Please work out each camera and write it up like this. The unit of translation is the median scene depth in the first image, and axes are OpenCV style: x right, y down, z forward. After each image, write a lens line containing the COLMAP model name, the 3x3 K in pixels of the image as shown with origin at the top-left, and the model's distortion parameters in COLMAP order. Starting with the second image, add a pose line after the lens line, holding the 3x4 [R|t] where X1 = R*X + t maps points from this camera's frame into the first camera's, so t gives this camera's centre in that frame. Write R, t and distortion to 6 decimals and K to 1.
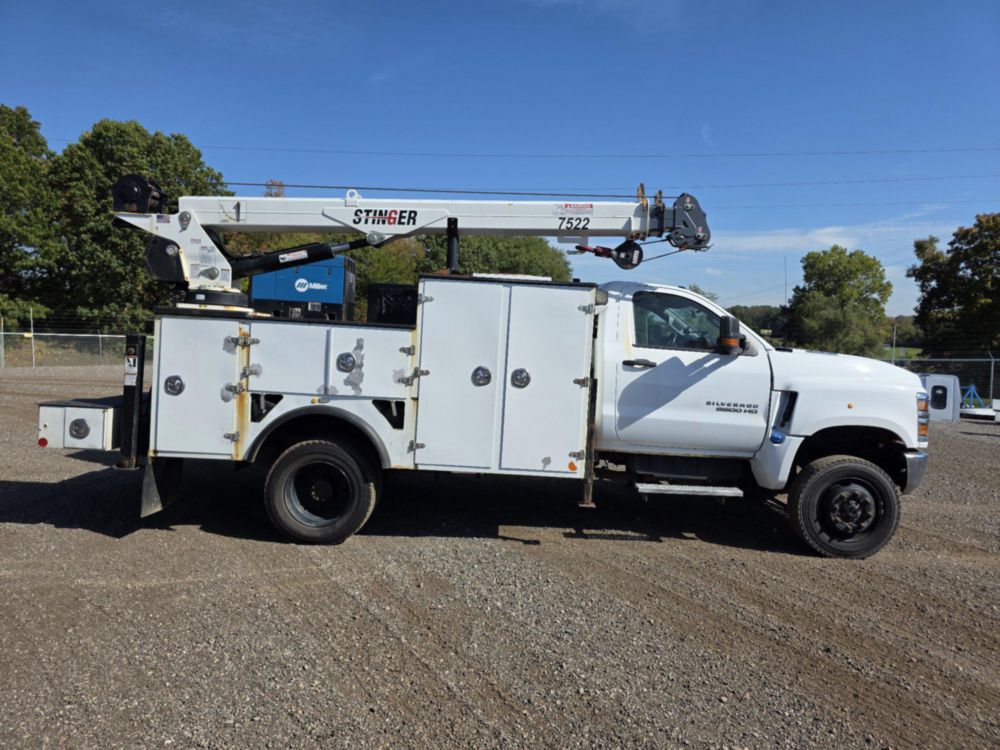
lens RADIAL K [[675.1, 0, 506.5], [0, 675.1, 378.3], [0, 0, 1]] dist [0.051978, -0.050733]
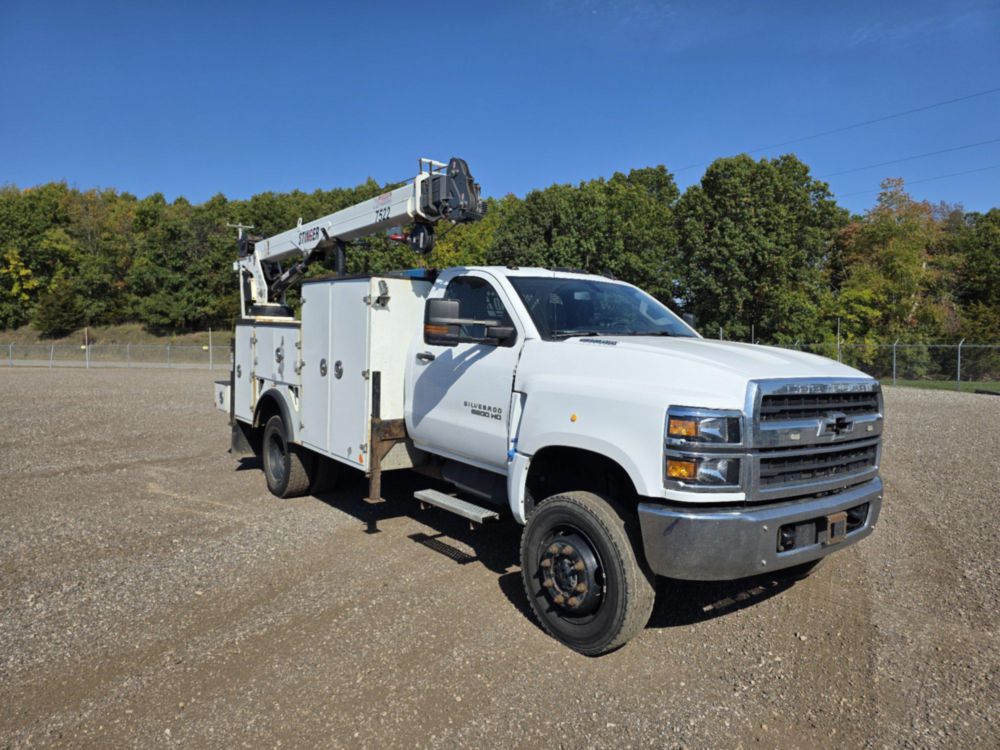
lens RADIAL K [[675.1, 0, 501.7], [0, 675.1, 378.7], [0, 0, 1]] dist [0.051978, -0.050733]
pose [[0.605266, 0.022976, -0.795692, 0.947727], [-0.041115, 0.999151, -0.002423, 0.006015], [0.794961, 0.034181, 0.605697, 0.514883]]
